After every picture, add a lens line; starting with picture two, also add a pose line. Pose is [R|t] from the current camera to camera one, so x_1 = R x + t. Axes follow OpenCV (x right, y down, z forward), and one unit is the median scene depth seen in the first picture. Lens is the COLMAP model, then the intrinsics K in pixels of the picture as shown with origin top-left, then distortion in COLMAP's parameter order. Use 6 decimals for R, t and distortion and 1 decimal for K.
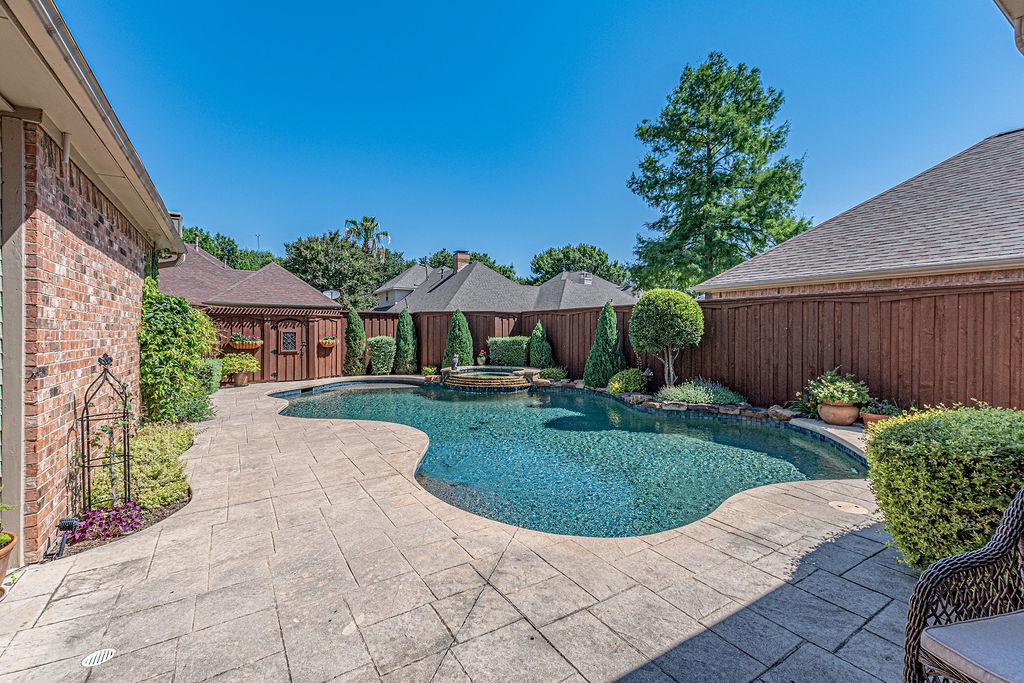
lens RADIAL K [[452.6, 0, 512.4], [0, 452.6, 334.0], [0, 0, 1]] dist [-0.000699, -0.000282]
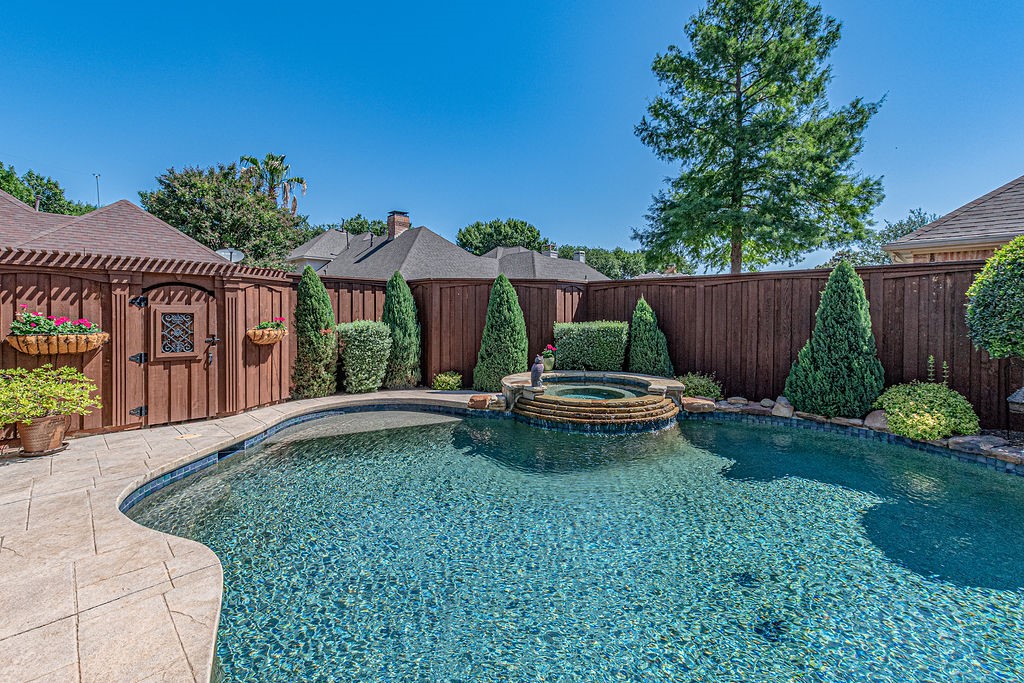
lens RADIAL K [[452.6, 0, 508.6], [0, 452.6, 321.5], [0, 0, 1]] dist [-0.000699, -0.000282]
pose [[0.975066, -0.000532, 0.221916, -0.236381], [-0.002013, 0.999935, 0.011243, -0.001062], [-0.221908, -0.011409, 0.975001, 0.426213]]
